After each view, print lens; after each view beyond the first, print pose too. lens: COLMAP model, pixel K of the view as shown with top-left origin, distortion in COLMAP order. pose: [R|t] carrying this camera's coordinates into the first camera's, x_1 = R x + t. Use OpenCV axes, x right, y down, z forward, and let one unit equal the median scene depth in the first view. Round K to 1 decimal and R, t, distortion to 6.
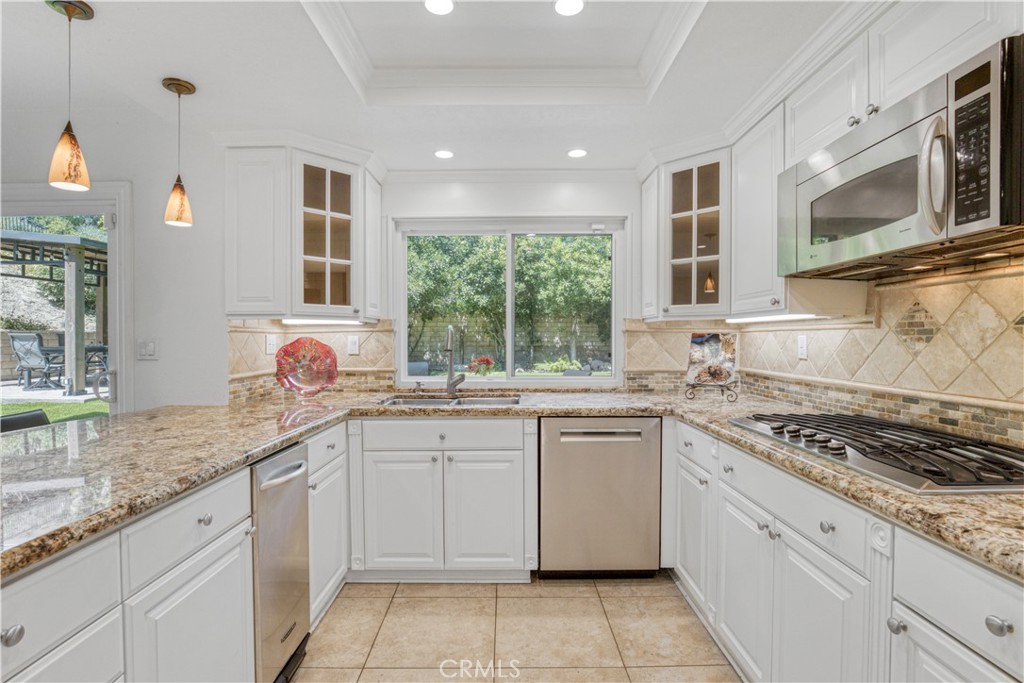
lens RADIAL K [[481.0, 0, 521.4], [0, 481.0, 344.6], [0, 0, 1]] dist [-0.012993, 0.002065]
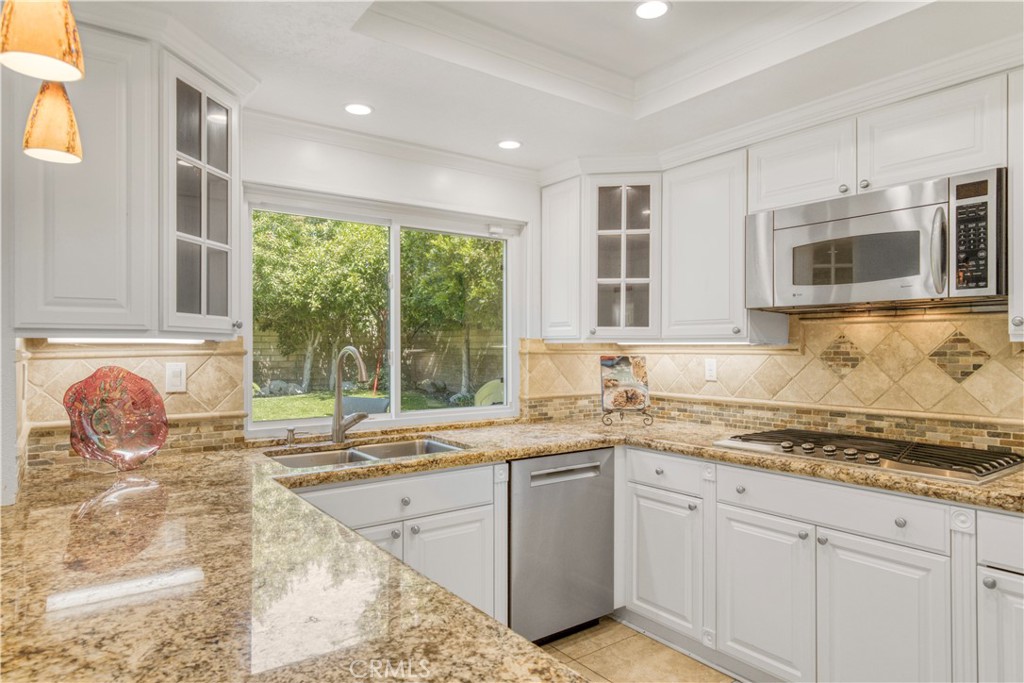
lens RADIAL K [[608.1, 0, 506.4], [0, 608.1, 343.6], [0, 0, 1]] dist [0.008052, 0.002400]
pose [[0.813275, 0.005284, 0.581855, -0.575982], [0.005988, 0.999830, -0.017449, -0.032028], [-0.581848, 0.017675, 0.813105, 0.151190]]
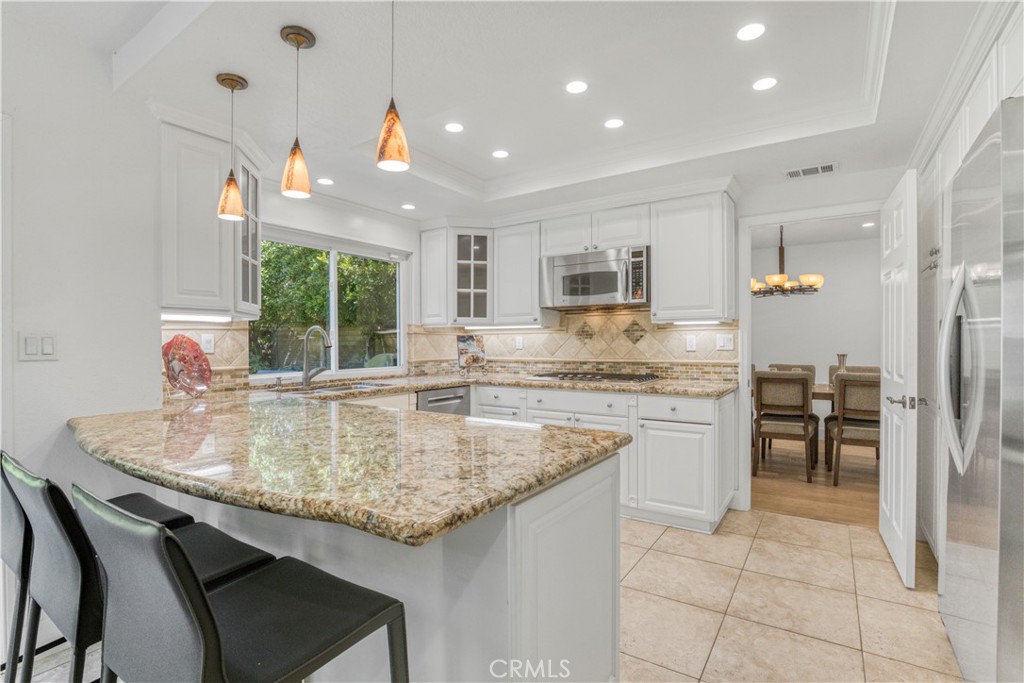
lens RADIAL K [[481.0, 0, 503.1], [0, 481.0, 342.8], [0, 0, 1]] dist [-0.012993, 0.002065]
pose [[0.572871, -0.001381, 0.819645, -0.995247], [0.014949, 0.999850, -0.008763, 0.021092], [-0.819510, 0.017273, 0.572805, -0.037218]]
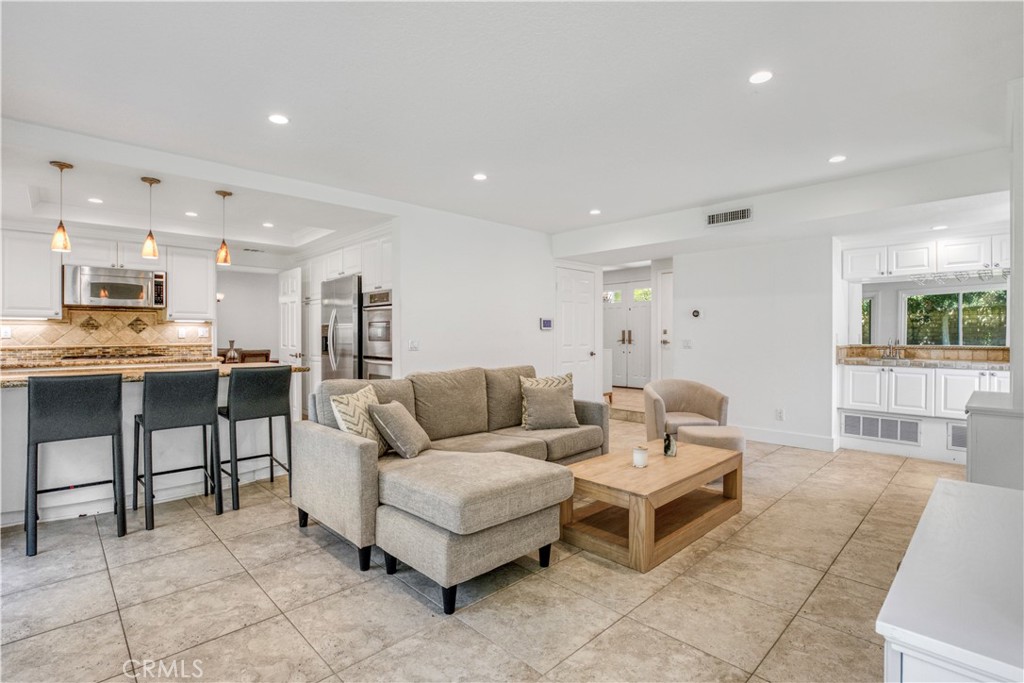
lens RADIAL K [[481.0, 0, 510.7], [0, 481.0, 336.0], [0, 0, 1]] dist [-0.012993, 0.002065]
pose [[-0.693828, 0.003812, 0.720130, -2.392641], [0.016326, 0.999812, 0.010437, 0.034375], [-0.719955, 0.018999, -0.693760, 0.841890]]
